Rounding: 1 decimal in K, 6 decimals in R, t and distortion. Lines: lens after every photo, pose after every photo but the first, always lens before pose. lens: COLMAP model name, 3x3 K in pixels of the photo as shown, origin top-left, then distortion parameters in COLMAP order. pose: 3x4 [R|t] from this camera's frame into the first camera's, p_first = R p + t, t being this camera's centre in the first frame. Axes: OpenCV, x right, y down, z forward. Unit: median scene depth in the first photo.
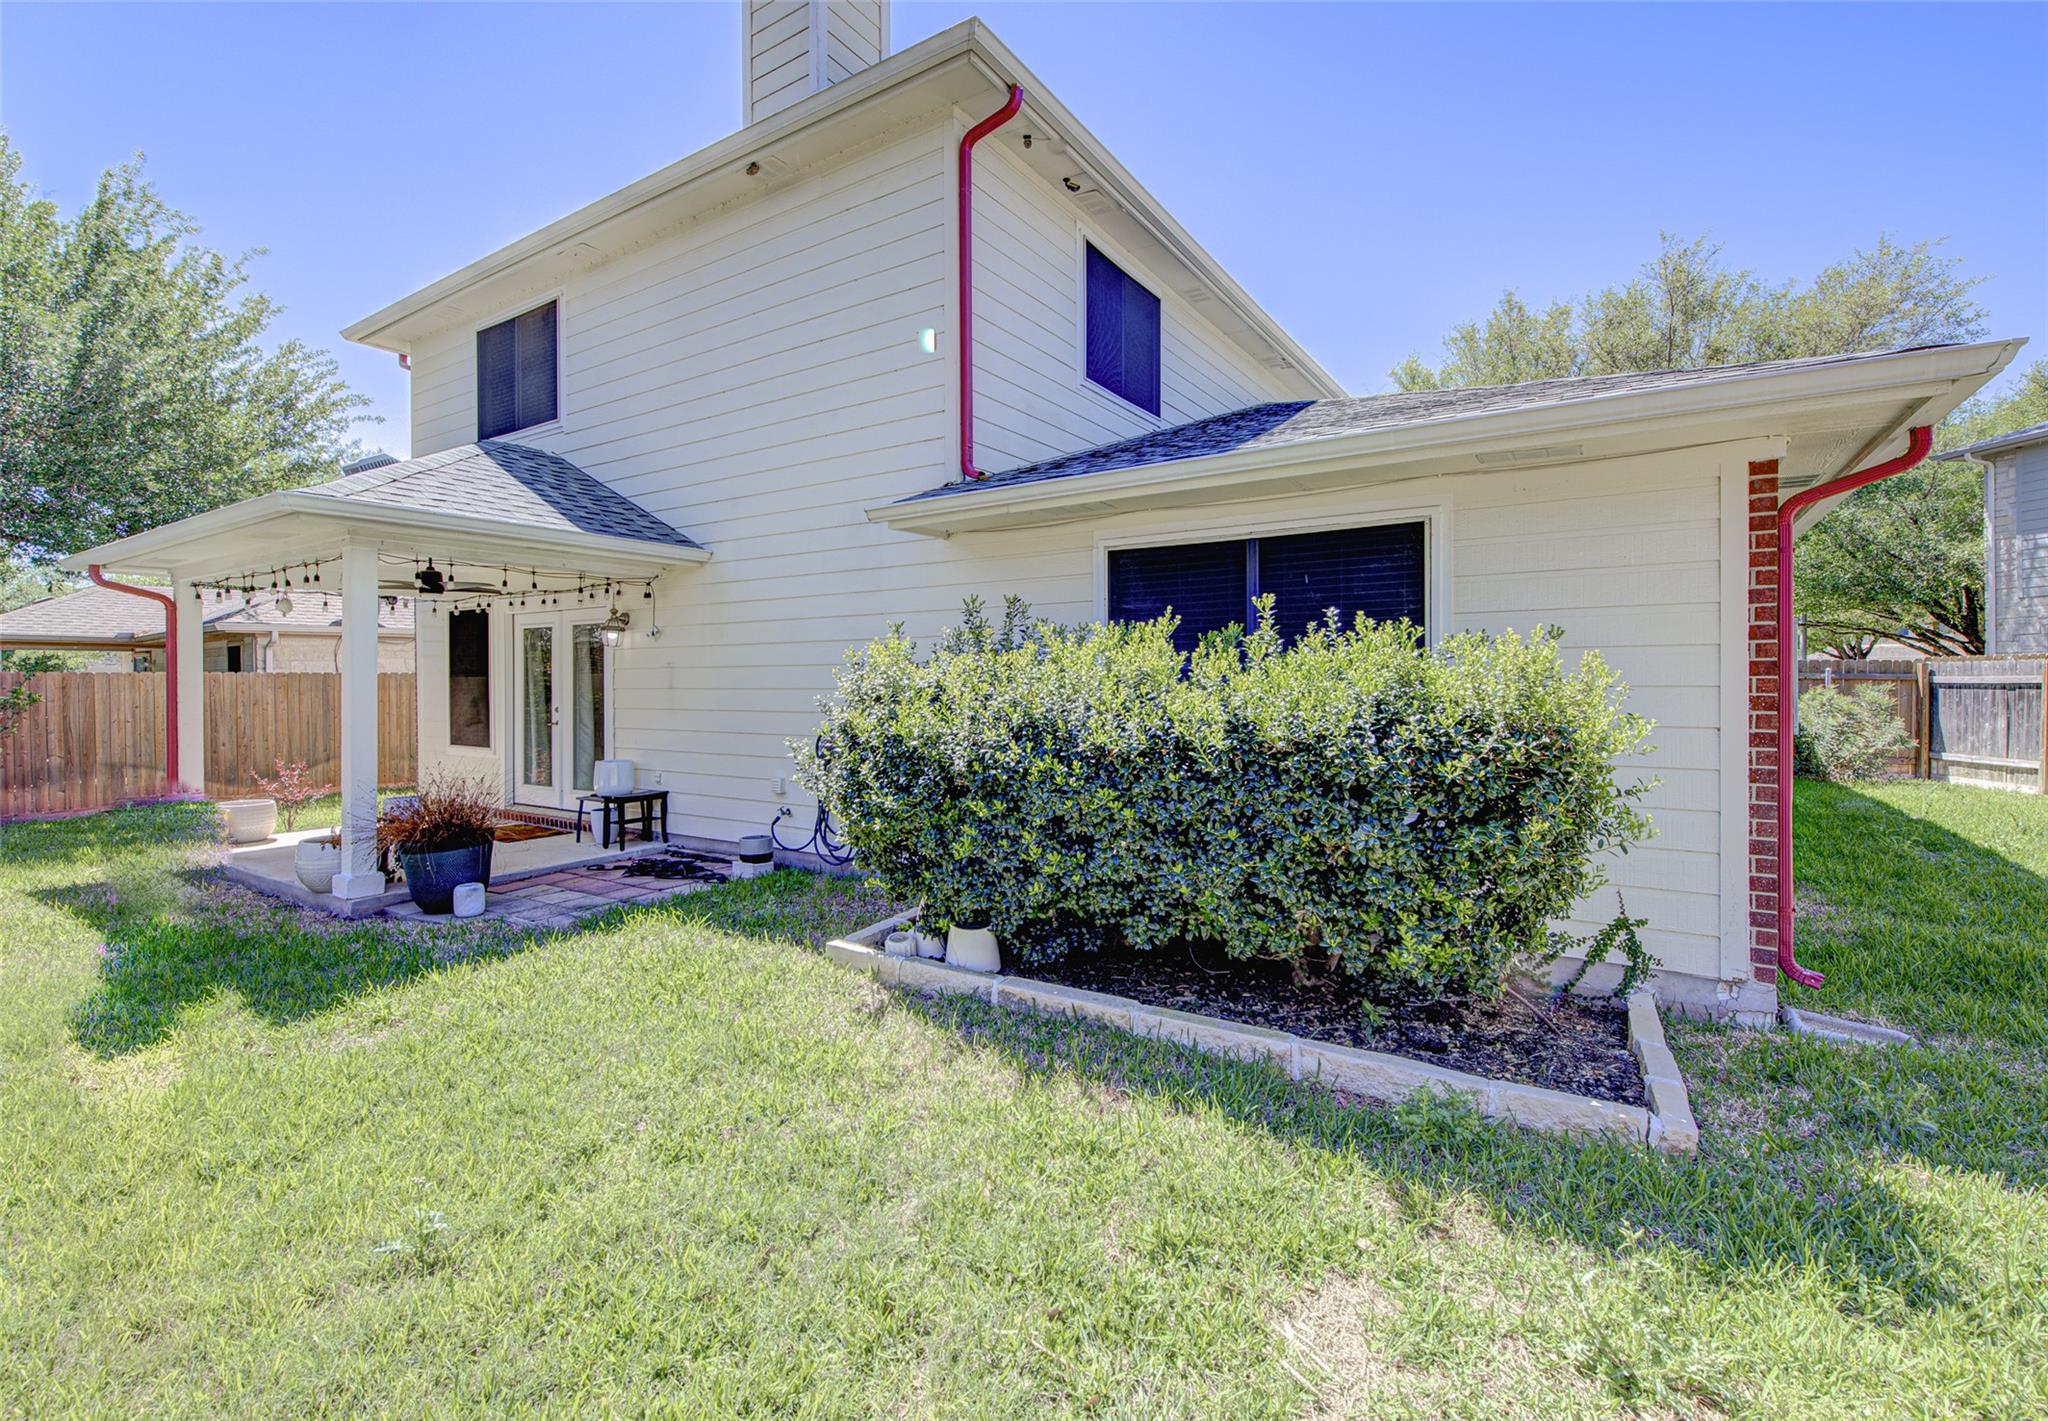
lens RADIAL K [[913.6, 0, 1021.5], [0, 913.6, 690.6], [0, 0, 1]] dist [-0.000313, -0.000118]
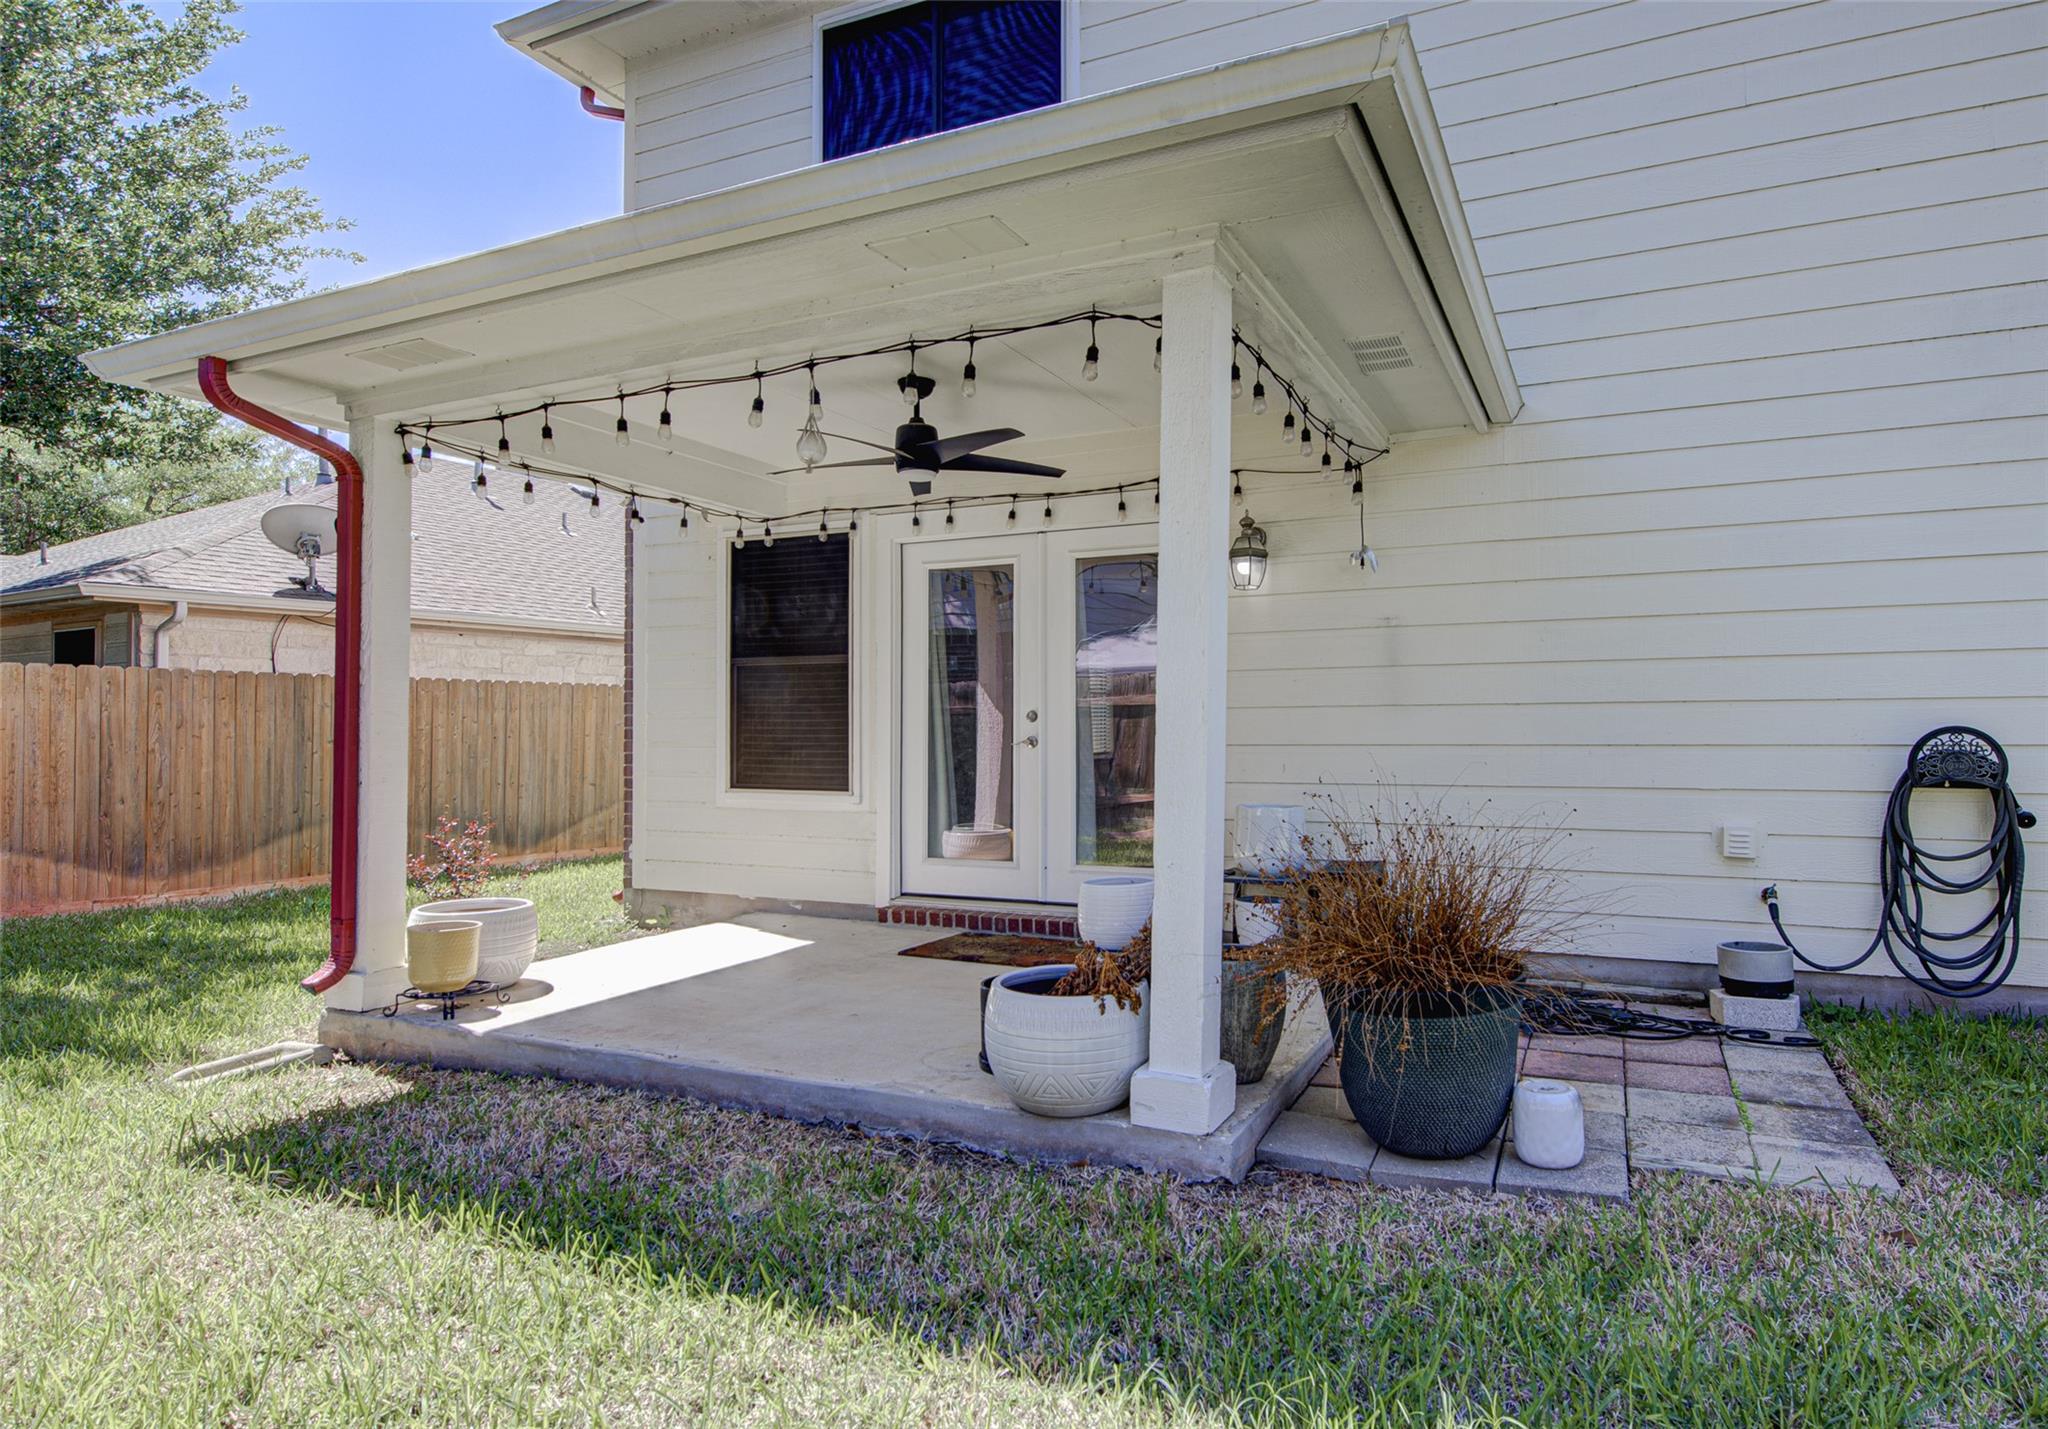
lens RADIAL K [[1118.4, 0, 1024.0], [0, 1118.4, 714.5], [0, 0, 1]] dist [-0.000323, 0.000245]
pose [[0.987662, 0.008613, 0.156366, -0.440585], [-0.002509, 0.999228, -0.039194, 0.032292], [-0.156583, 0.038318, 0.986921, 0.256868]]
